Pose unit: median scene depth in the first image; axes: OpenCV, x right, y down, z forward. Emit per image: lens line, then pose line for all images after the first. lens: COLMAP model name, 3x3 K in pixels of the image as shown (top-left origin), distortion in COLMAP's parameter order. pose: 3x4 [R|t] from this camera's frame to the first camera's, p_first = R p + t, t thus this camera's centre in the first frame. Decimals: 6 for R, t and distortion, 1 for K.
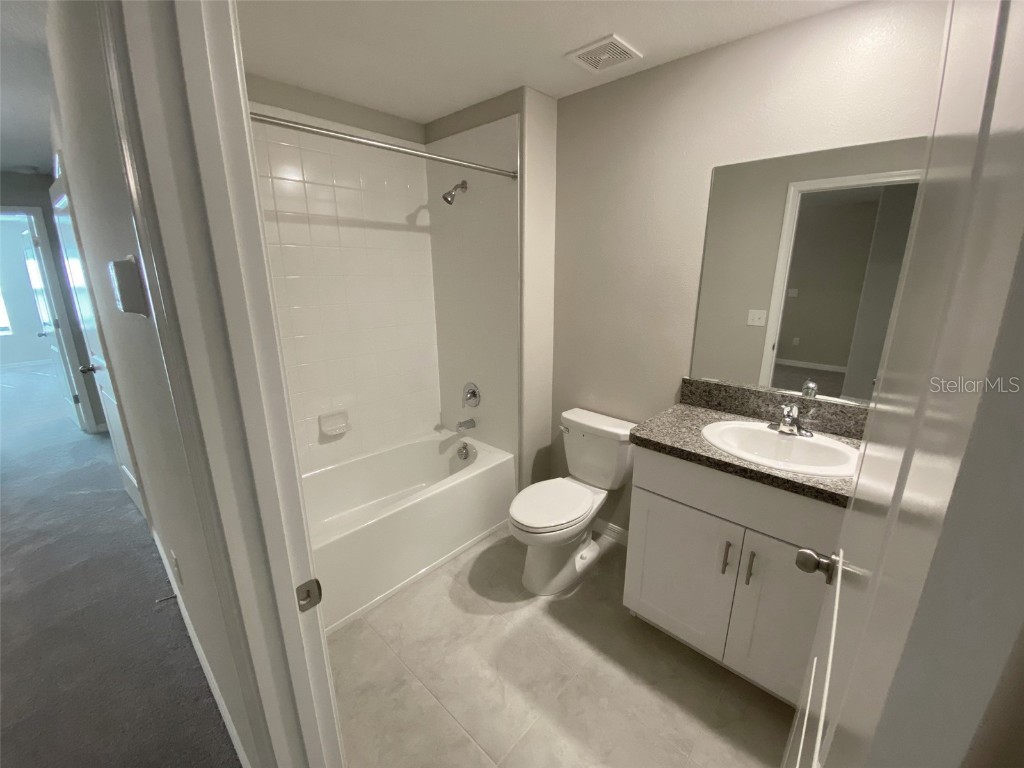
lens RADIAL K [[418.8, 0, 511.5], [0, 418.8, 384.0], [0, 0, 1]] dist [0.006149, -0.013055]
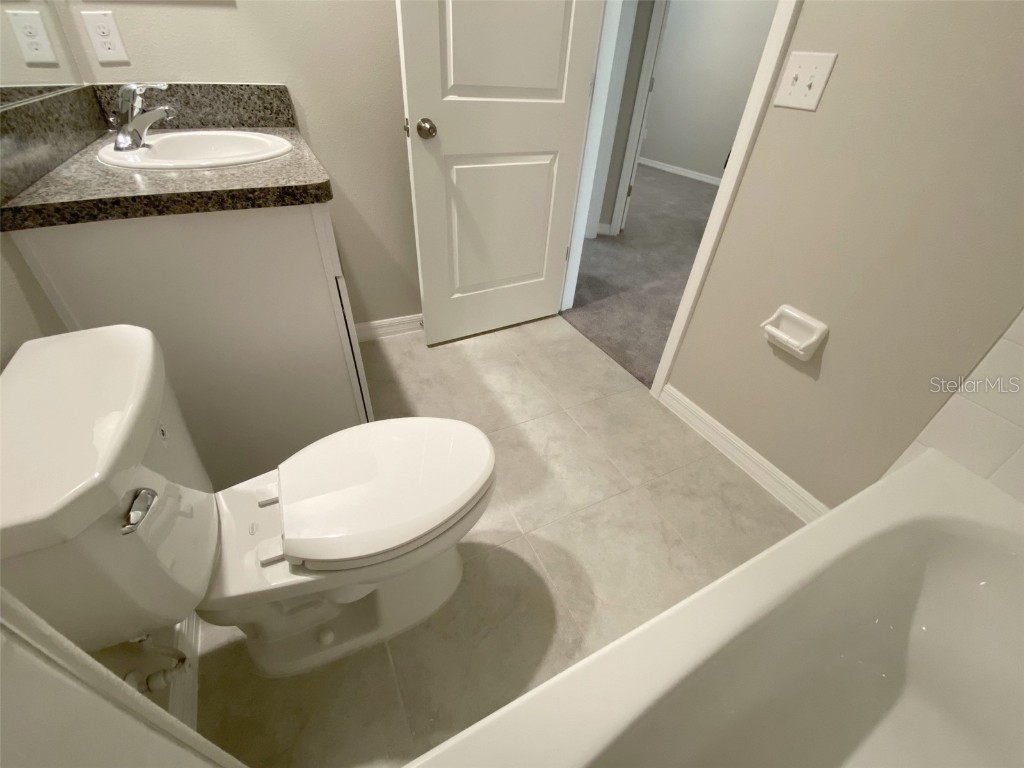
lens RADIAL K [[418.8, 0, 511.2], [0, 418.8, 387.8], [0, 0, 1]] dist [0.006149, -0.013055]
pose [[-0.943743, -0.237298, 0.230302, -0.101281], [0.033416, 0.624448, 0.780351, -0.102527], [-0.328987, 0.744147, -0.581389, 1.108014]]
